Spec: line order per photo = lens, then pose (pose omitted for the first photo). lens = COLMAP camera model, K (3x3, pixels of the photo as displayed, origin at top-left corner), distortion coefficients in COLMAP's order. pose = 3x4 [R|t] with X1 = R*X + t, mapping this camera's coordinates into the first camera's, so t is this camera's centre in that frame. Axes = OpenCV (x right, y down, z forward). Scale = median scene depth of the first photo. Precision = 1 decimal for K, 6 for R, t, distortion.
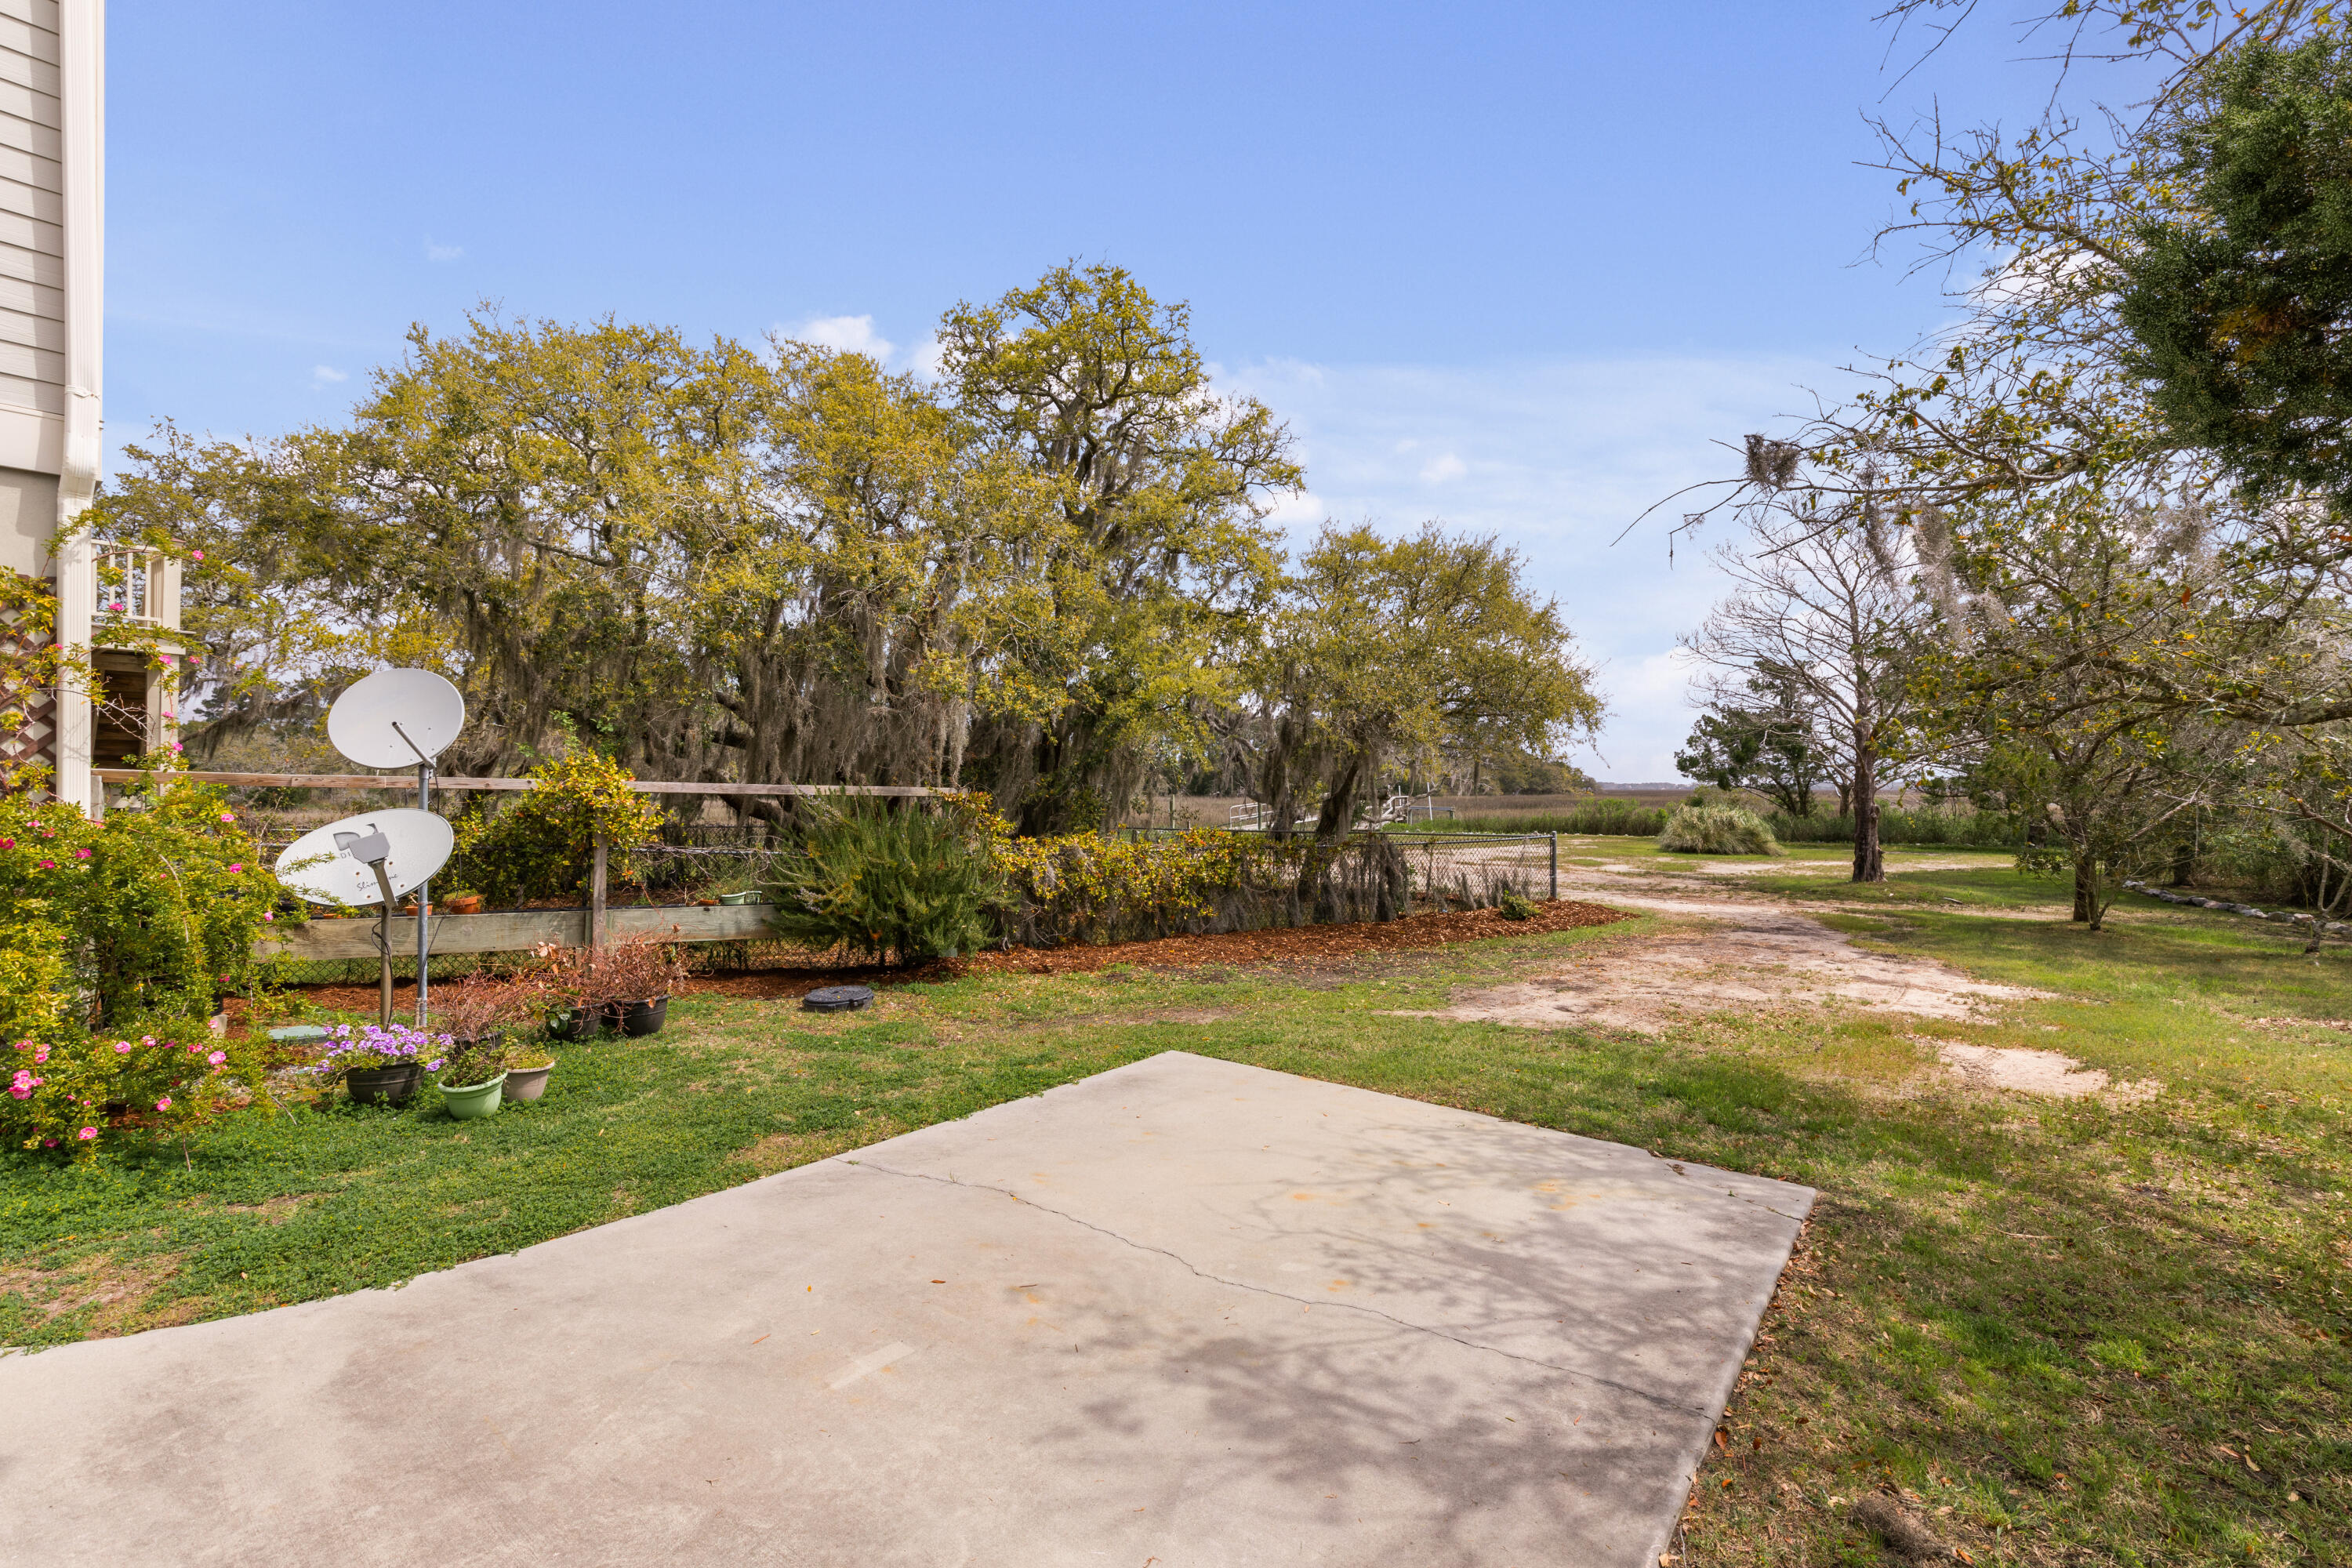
lens RADIAL K [[1065.1, 0, 1171.0], [0, 1065.1, 785.5], [0, 0, 1]] dist [-0.000461, 0.000248]
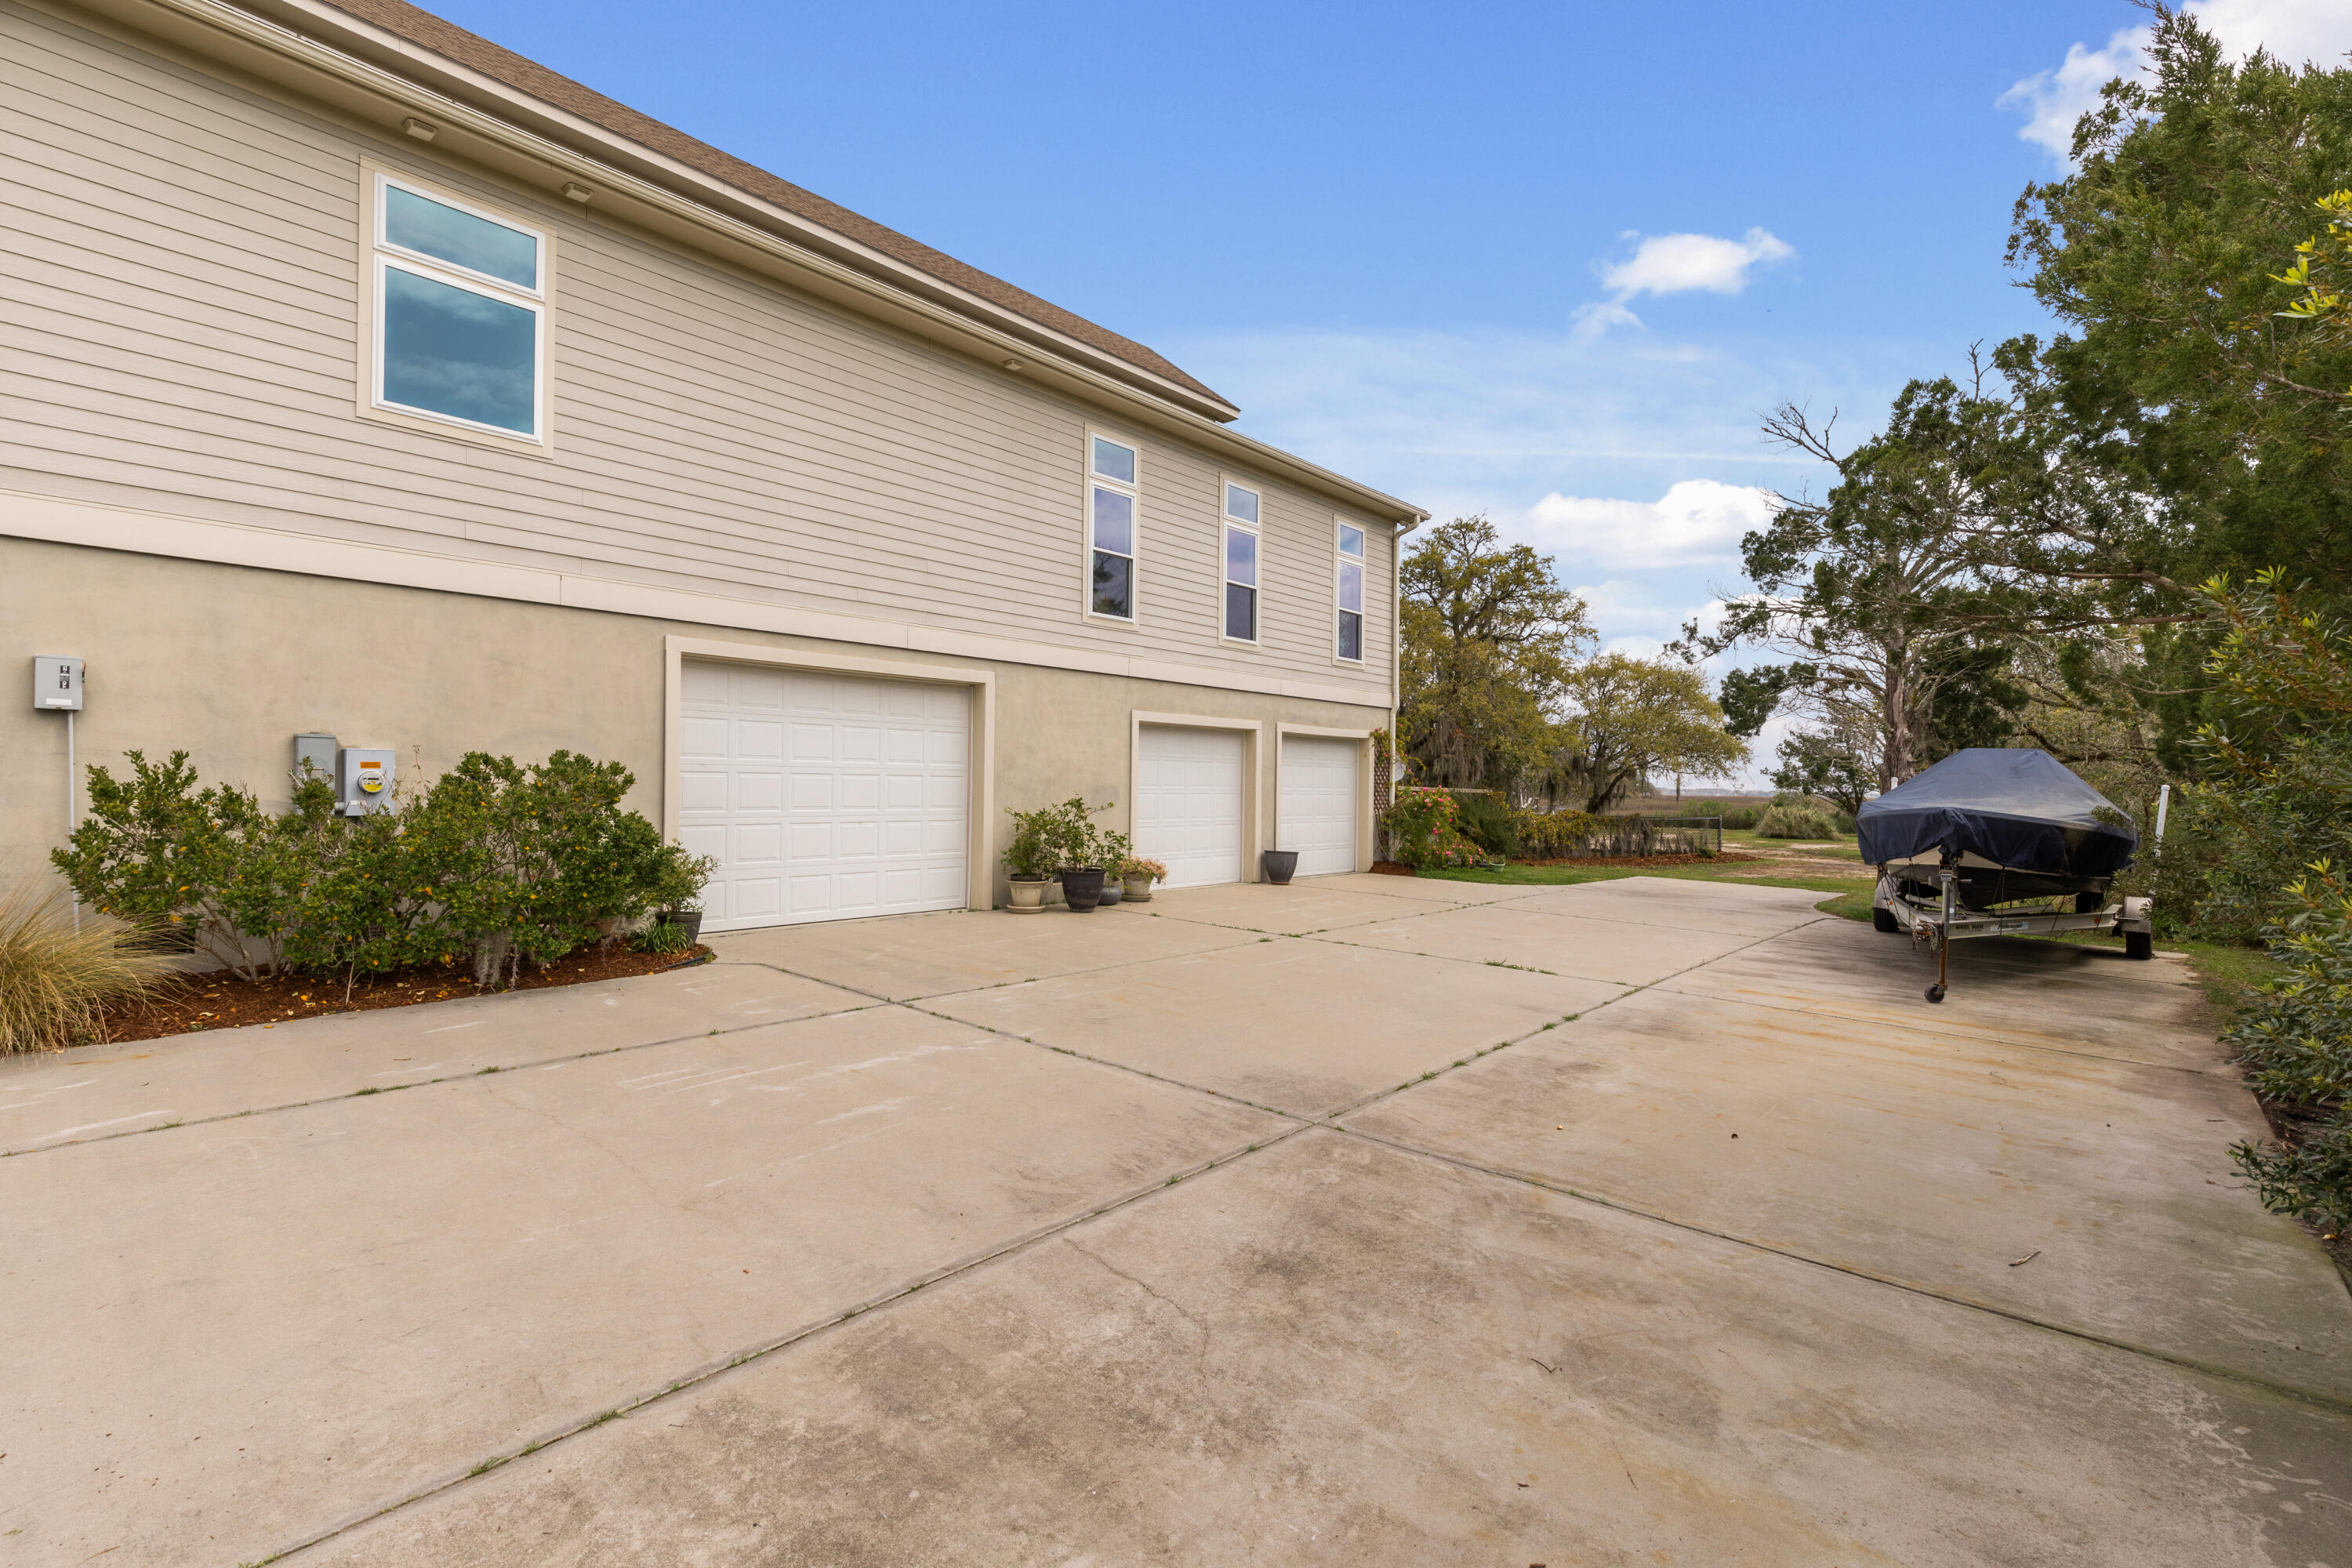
lens RADIAL K [[1065.1, 0, 1181.1], [0, 1065.1, 784.7], [0, 0, 1]] dist [-0.000461, 0.000248]
pose [[0.999413, 0.004042, -0.034018, -0.277346], [-0.004260, 0.999971, -0.006335, 0.002725], [0.033991, 0.006476, 0.999401, -0.479010]]
